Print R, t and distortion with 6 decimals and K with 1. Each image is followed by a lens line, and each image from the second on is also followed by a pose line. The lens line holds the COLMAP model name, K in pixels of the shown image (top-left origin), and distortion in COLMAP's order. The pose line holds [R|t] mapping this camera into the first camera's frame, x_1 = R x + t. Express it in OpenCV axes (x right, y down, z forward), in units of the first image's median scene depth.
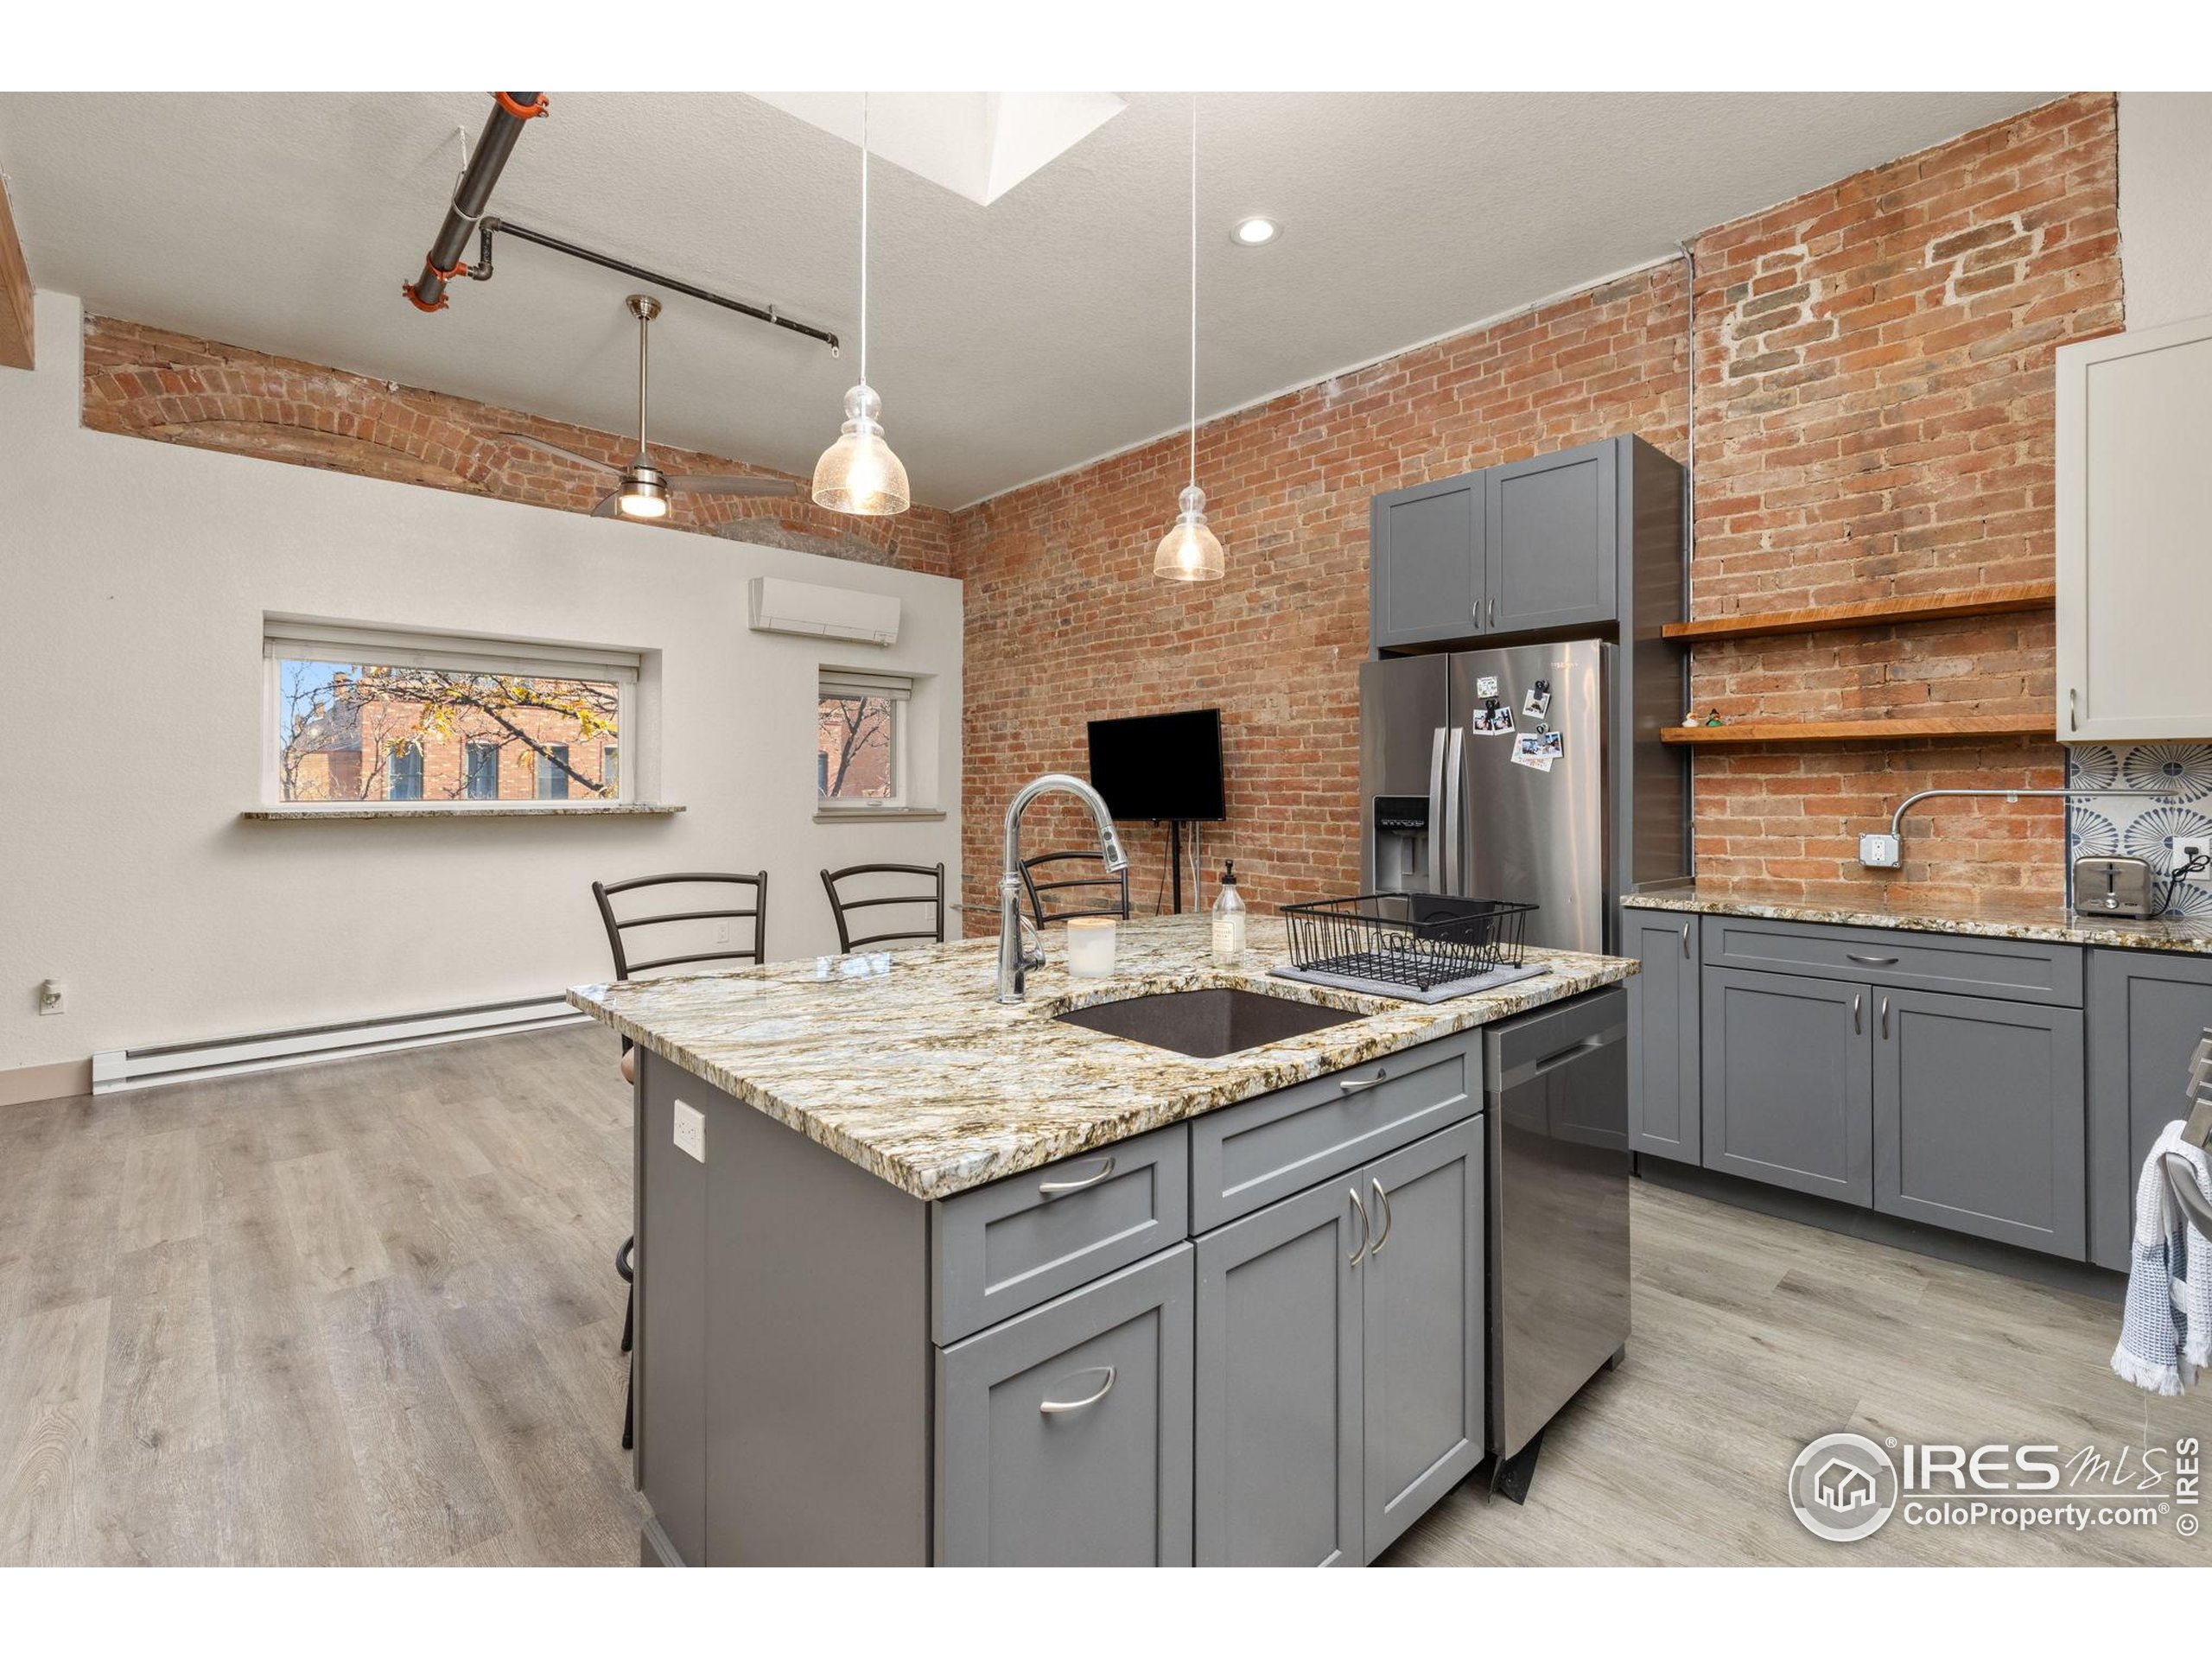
lens RADIAL K [[1010.6, 0, 1094.3], [0, 1010.6, 782.3], [0, 0, 1]] dist [0.000746, 0.000434]
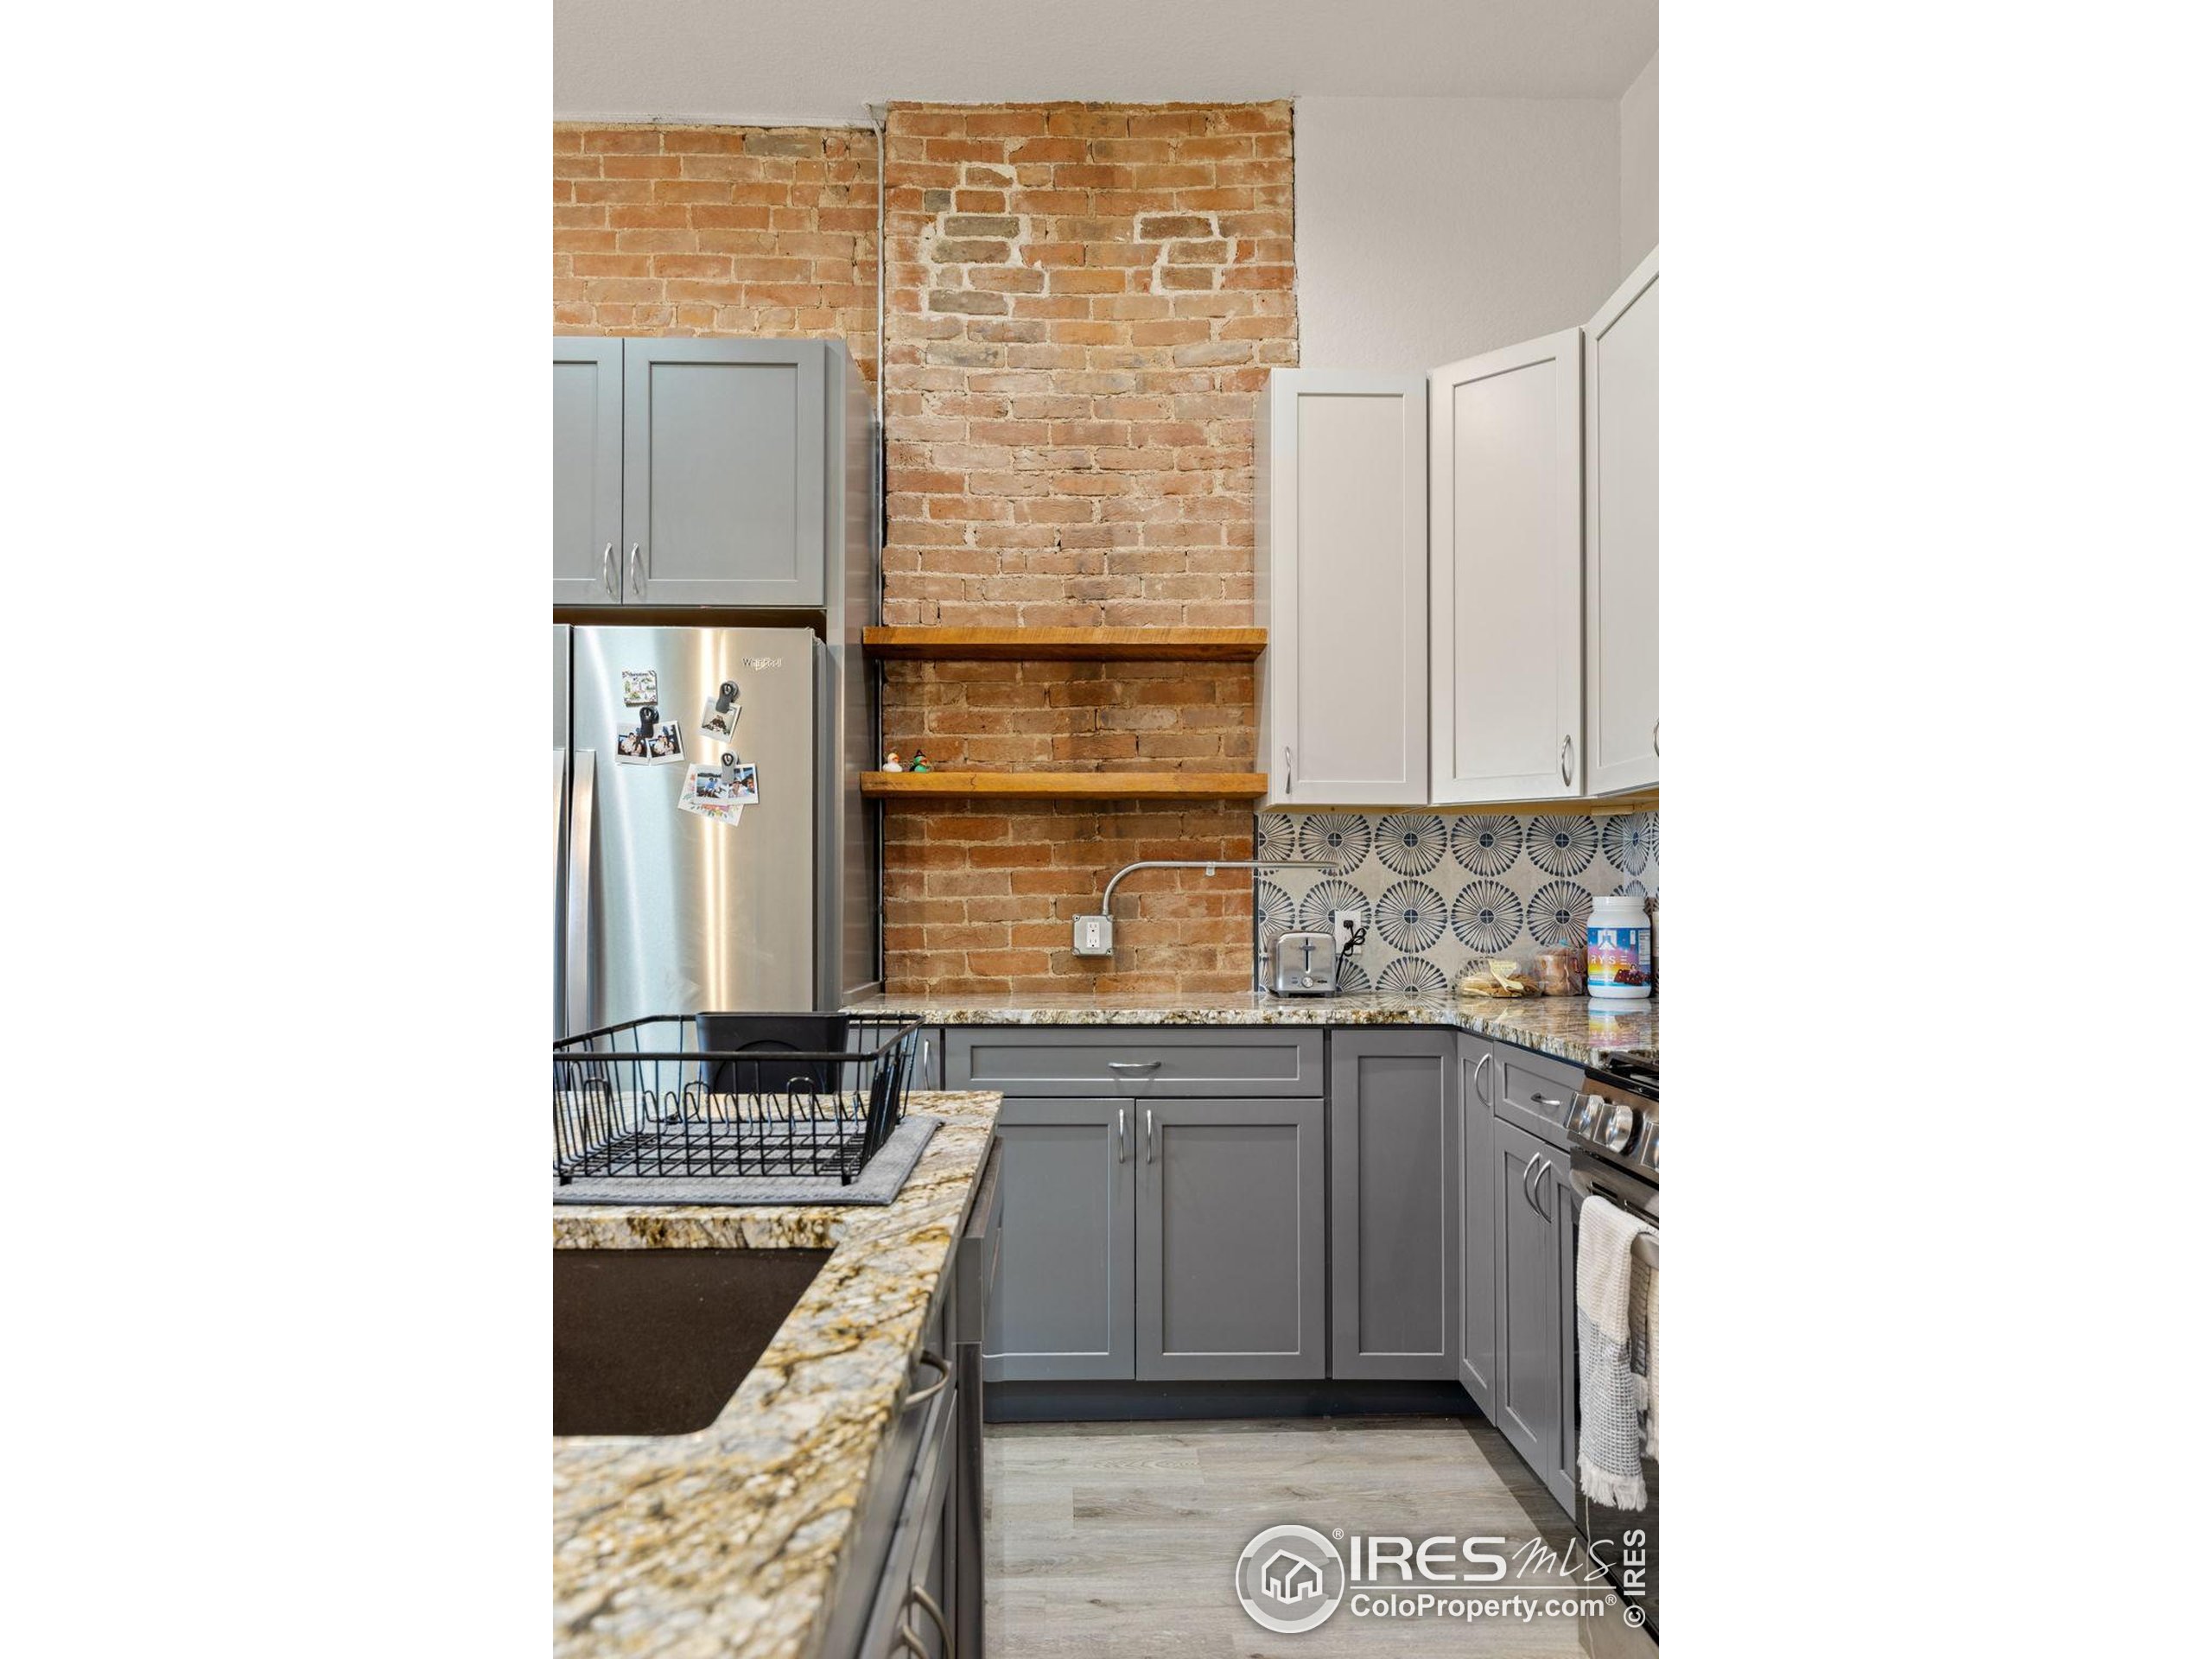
lens RADIAL K [[1428.6, 0, 1090.7], [0, 1428.6, 873.9], [0, 0, 1]] dist [0.006705, -0.002293]
pose [[0.660127, 0.011733, 0.751063, -0.079588], [-0.005853, 0.999928, -0.010476, 0.026251], [-0.751132, 0.002519, 0.660148, 0.210505]]
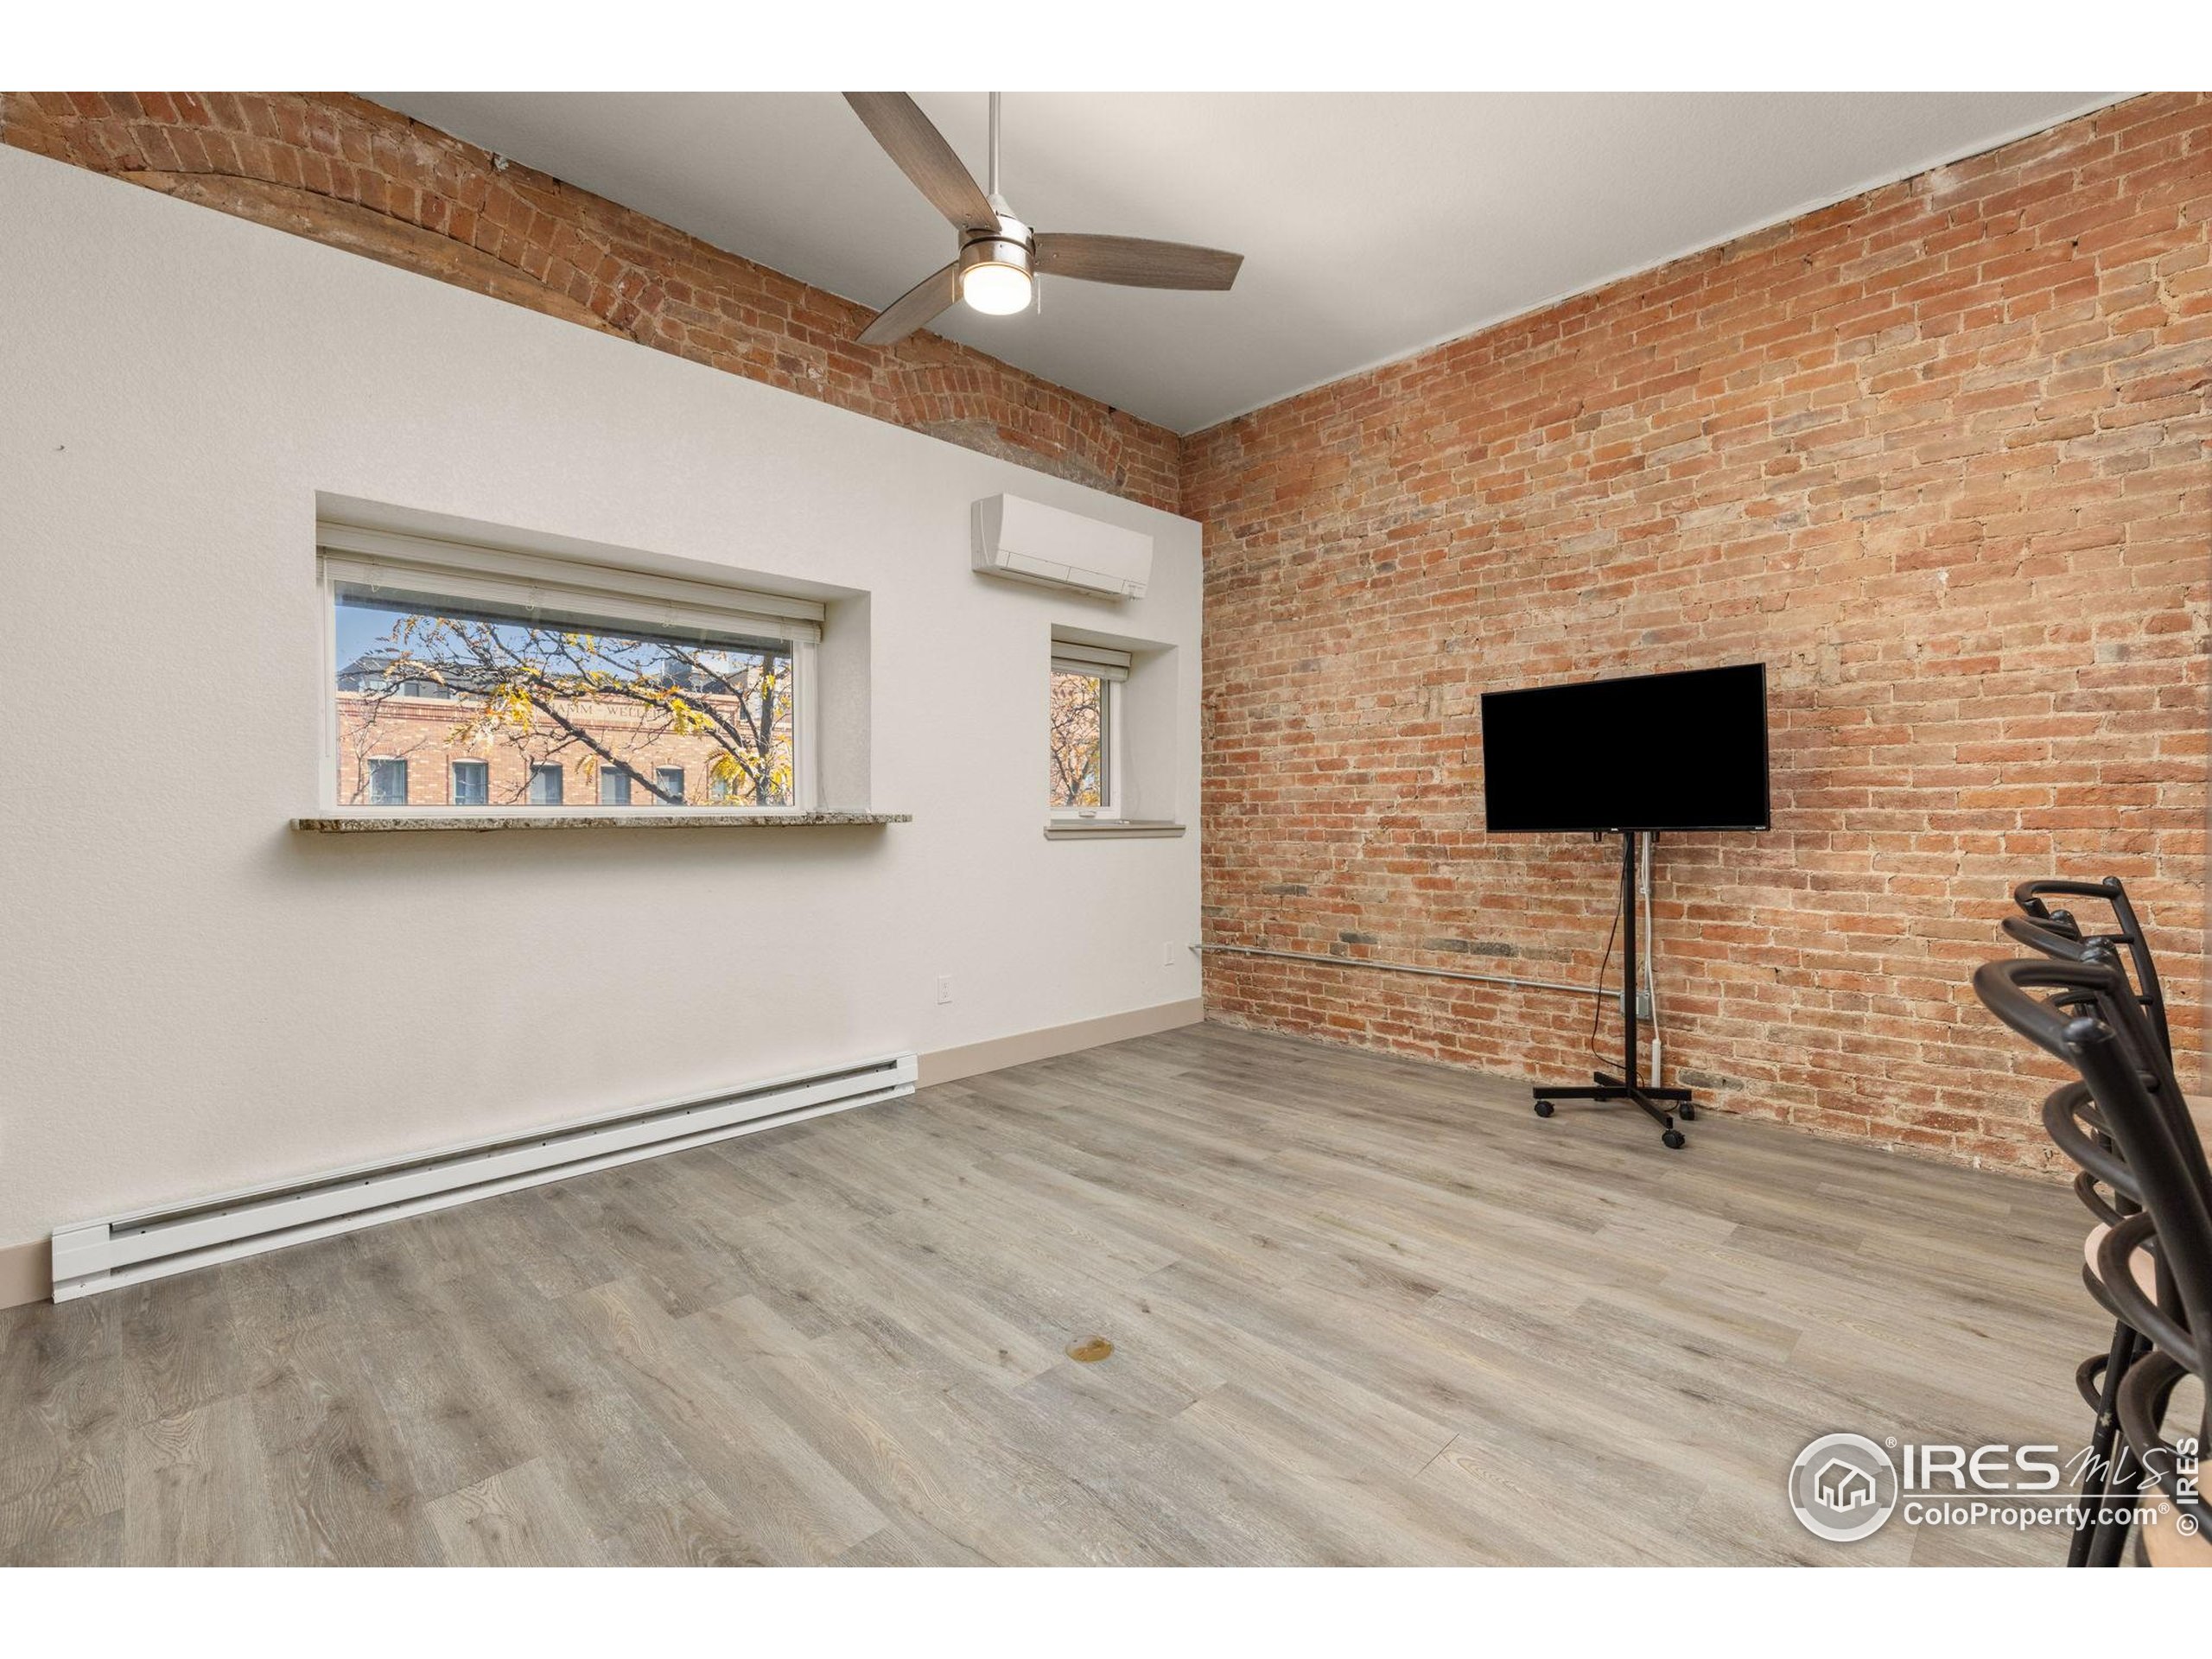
lens RADIAL K [[1009.1, 0, 1106.0], [0, 1009.1, 829.5], [0, 0, 1]] dist [0.001502, 0.000101]
pose [[0.999514, -0.003880, 0.030932, -0.457379], [0.003104, 0.999680, 0.025091, 0.026307], [-0.031020, -0.024983, 0.999206, 0.463639]]
